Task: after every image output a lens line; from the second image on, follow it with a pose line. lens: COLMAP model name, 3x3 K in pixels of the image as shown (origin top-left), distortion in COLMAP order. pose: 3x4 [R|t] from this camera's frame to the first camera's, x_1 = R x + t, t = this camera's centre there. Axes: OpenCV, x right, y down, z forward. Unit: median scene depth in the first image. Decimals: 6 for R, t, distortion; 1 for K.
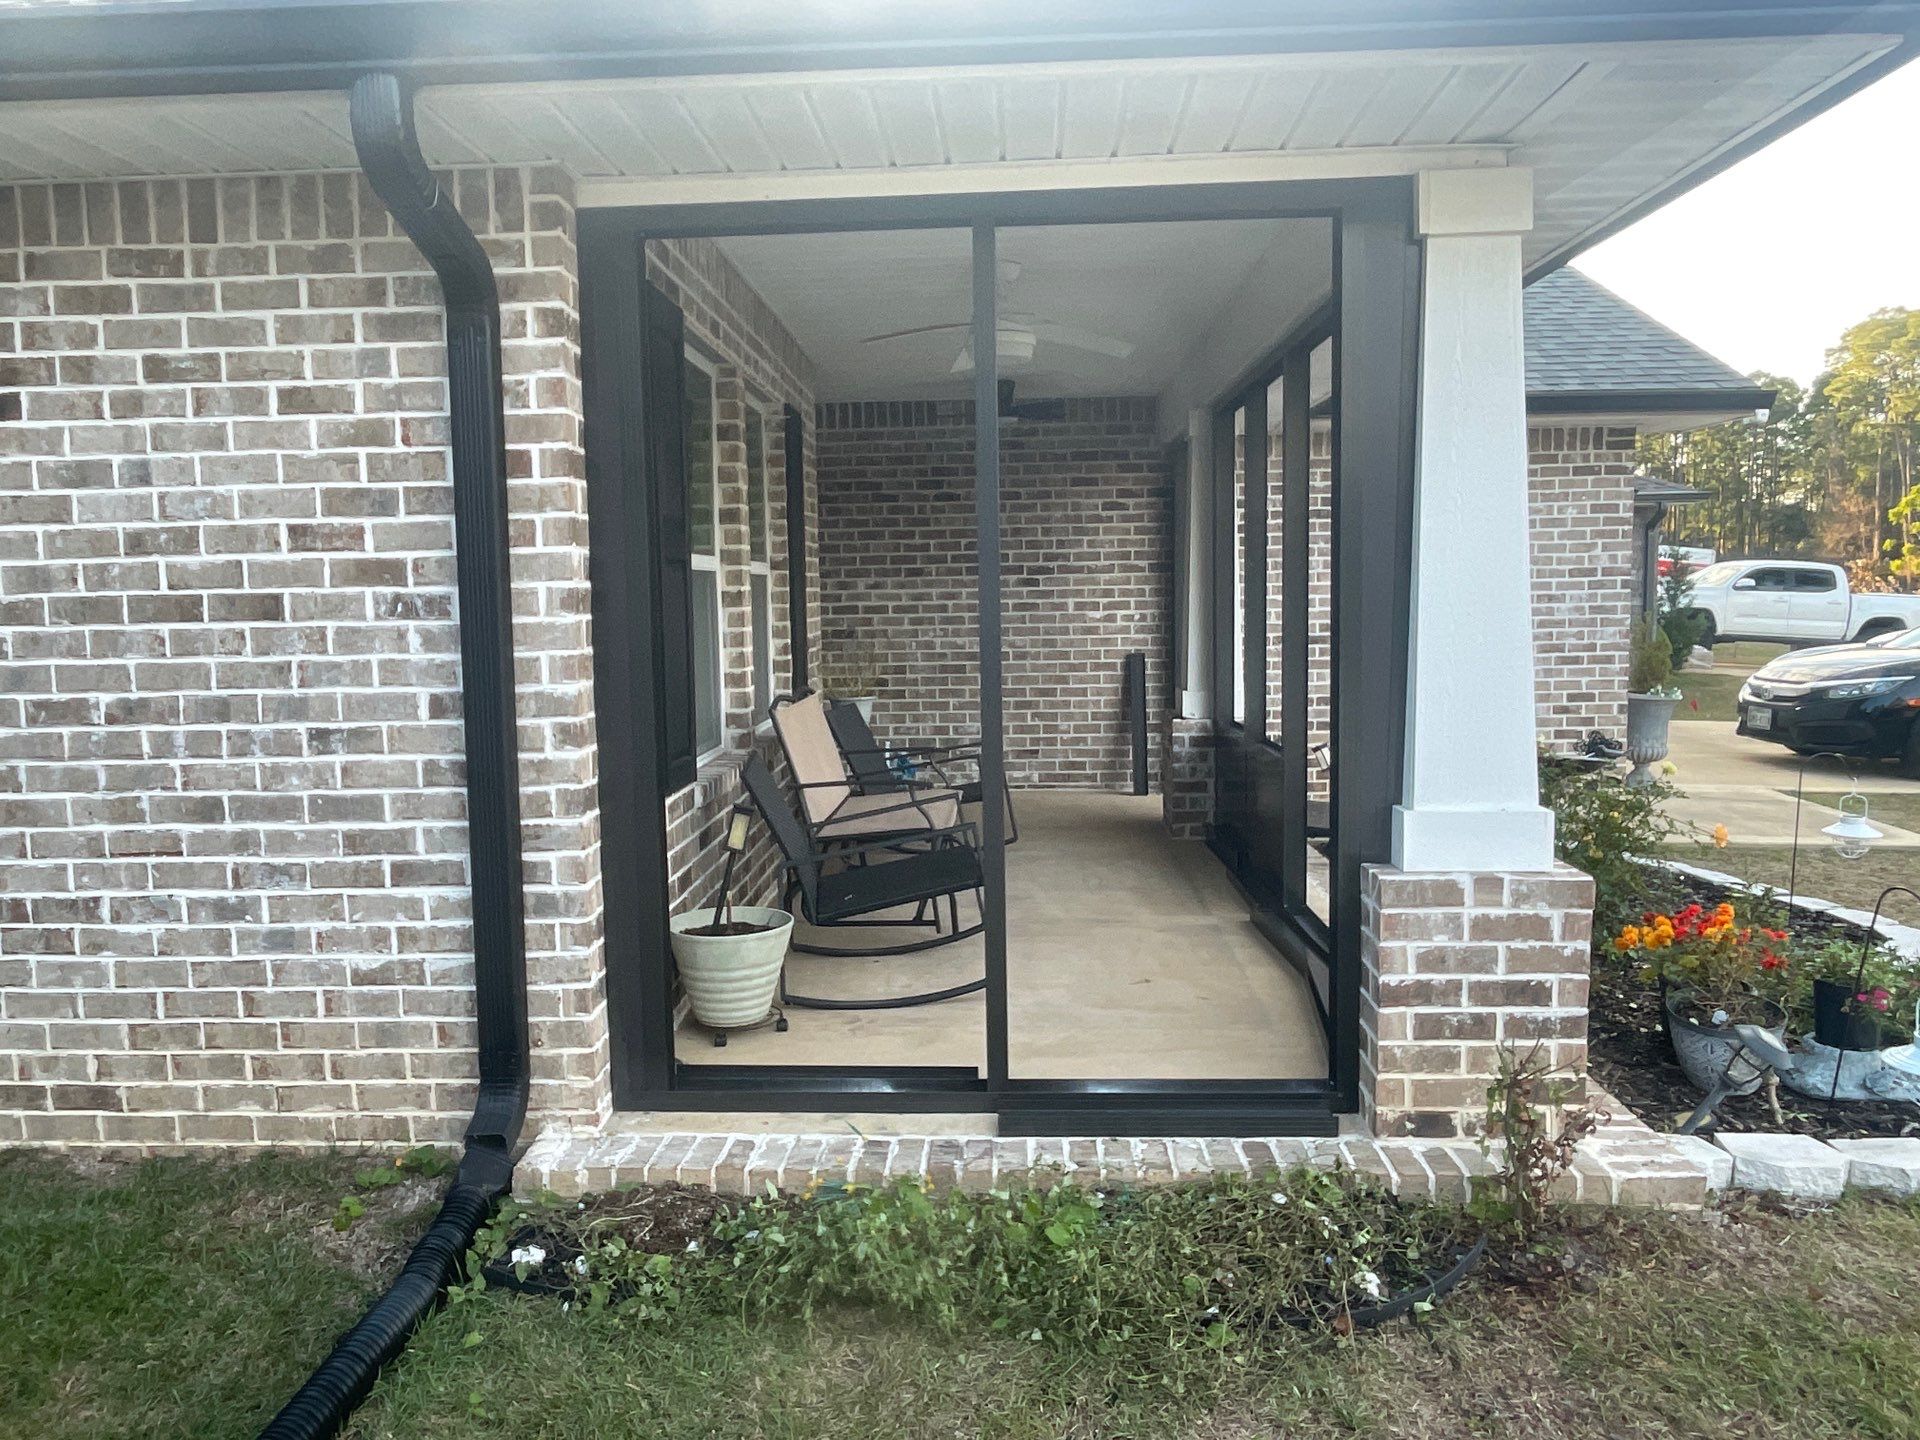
lens RADIAL K [[1321.5, 0, 952.8], [0, 1321.5, 696.6], [0, 0, 1]] dist [-0.009884, 0.008190]
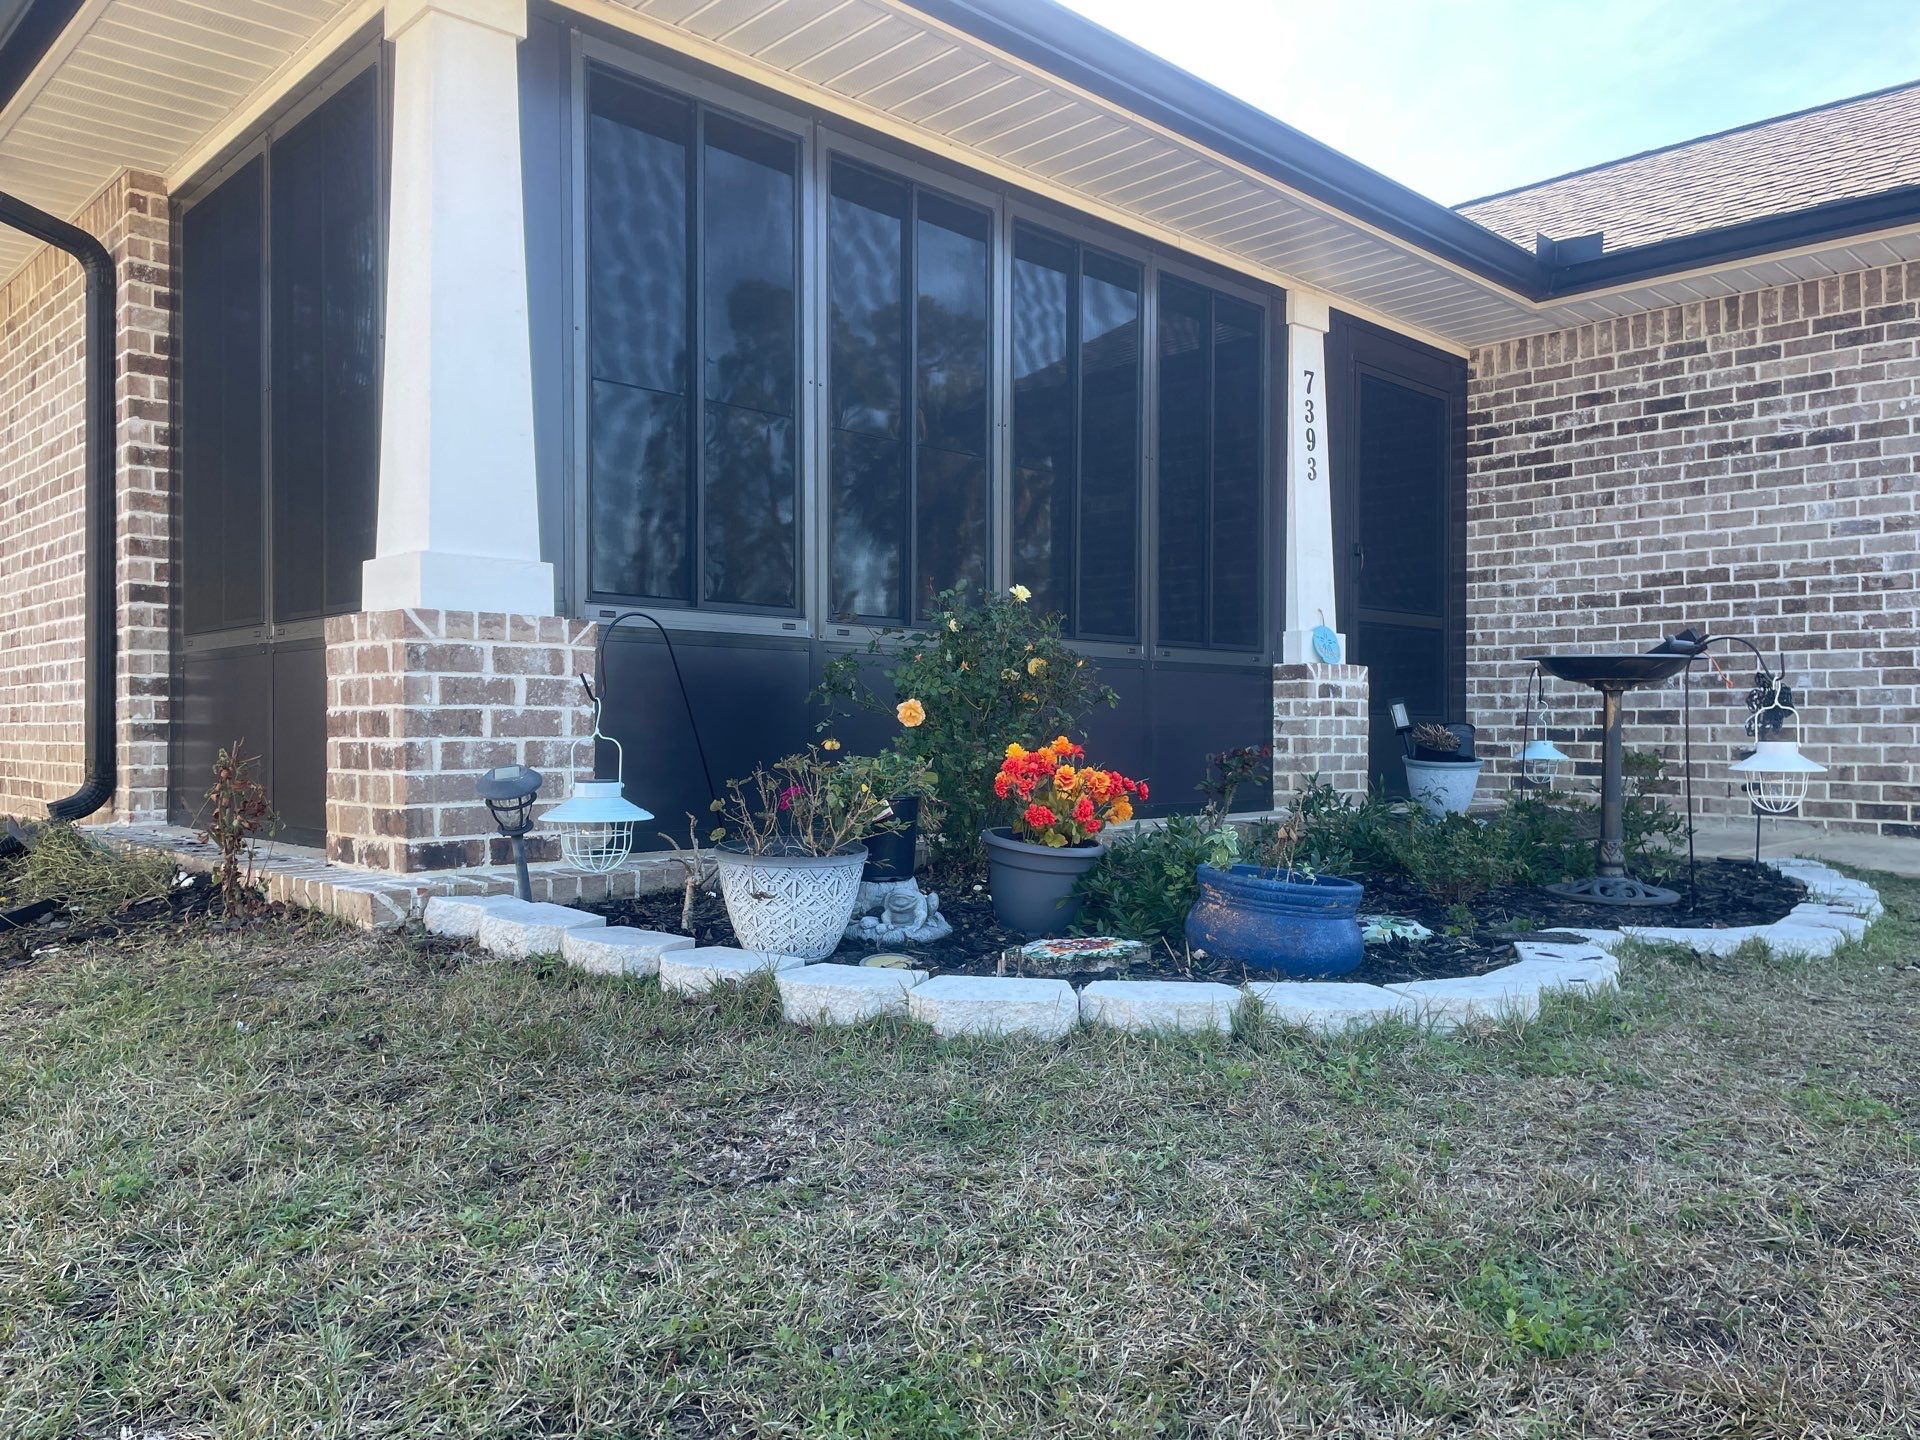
lens RADIAL K [[1438.3, 0, 972.1], [0, 1438.3, 720.3], [0, 0, 1]] dist [0.079723, -0.096500]
pose [[0.731606, 0.013937, -0.681586, 1.495086], [-0.066279, 0.996509, -0.050766, 0.240059], [0.678498, 0.082316, 0.729975, 0.463138]]
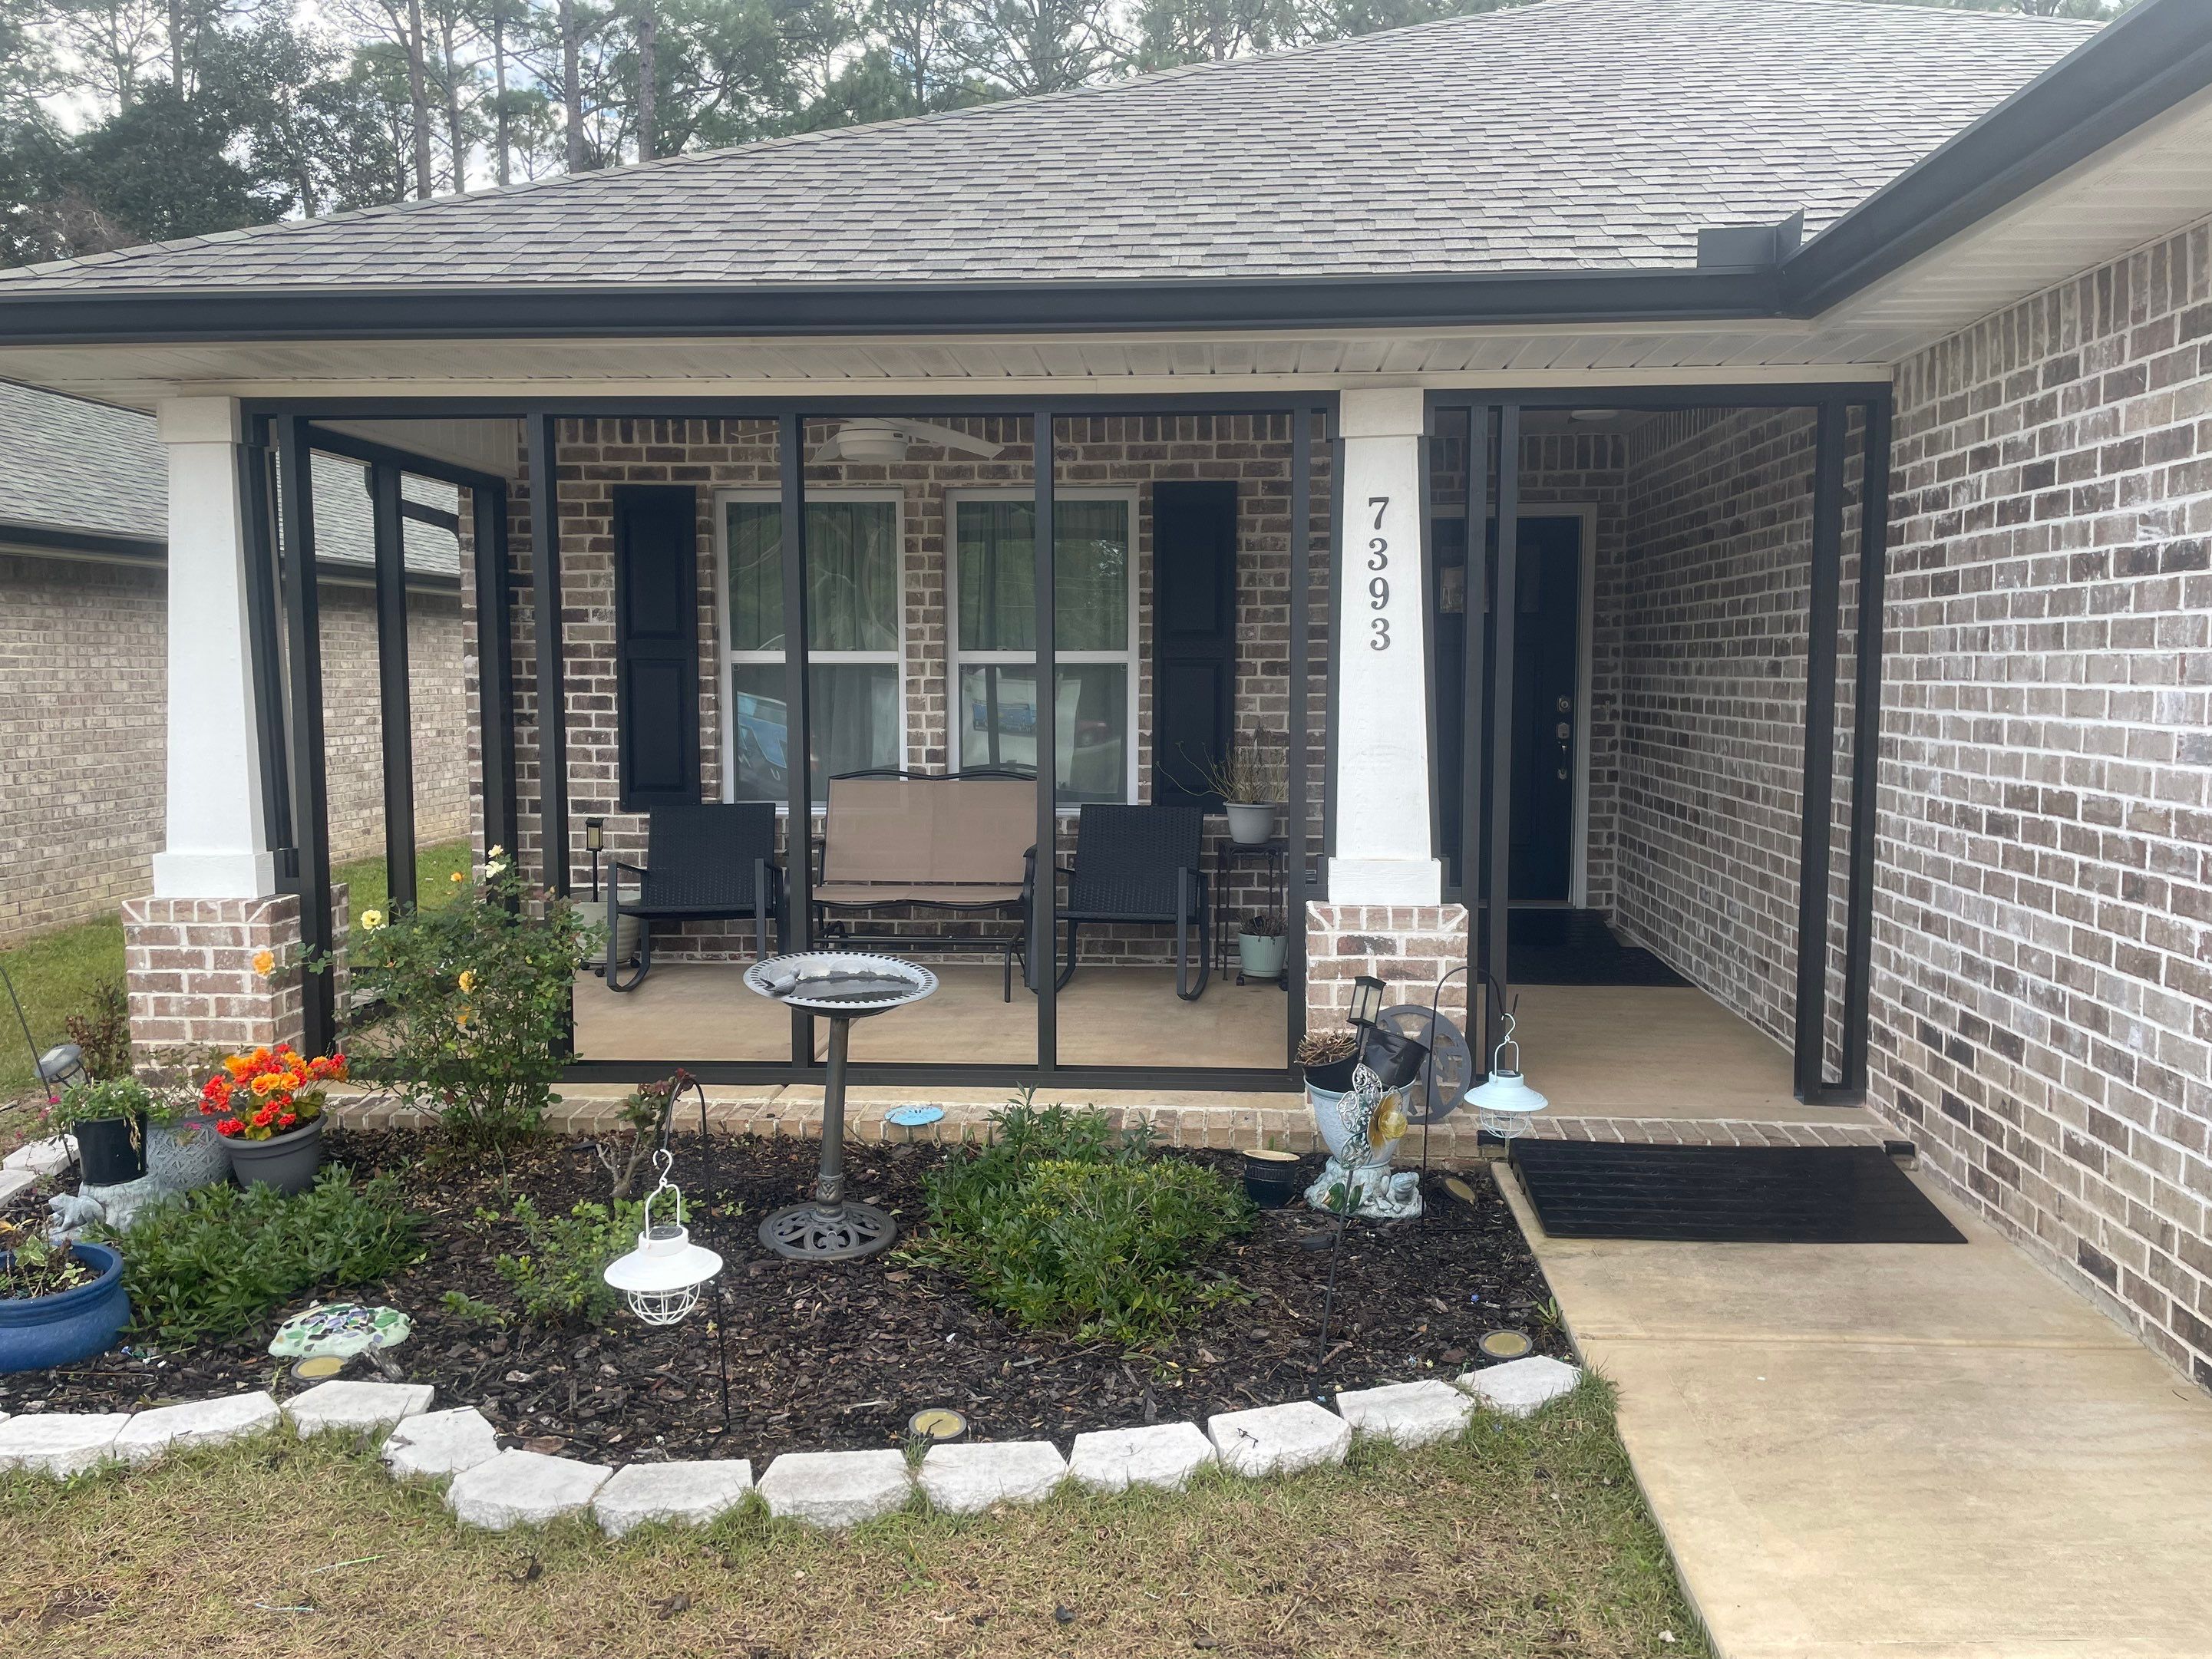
lens RADIAL K [[1656.8, 0, 1132.6], [0, 1656.8, 804.9], [0, 0, 1]] dist [0.079723, -0.096500]
pose [[-0.025468, 0.101436, -0.994516, 2.139506], [-0.074858, 0.991852, 0.103081, -0.221467], [0.996869, 0.077073, -0.017667, 2.007444]]
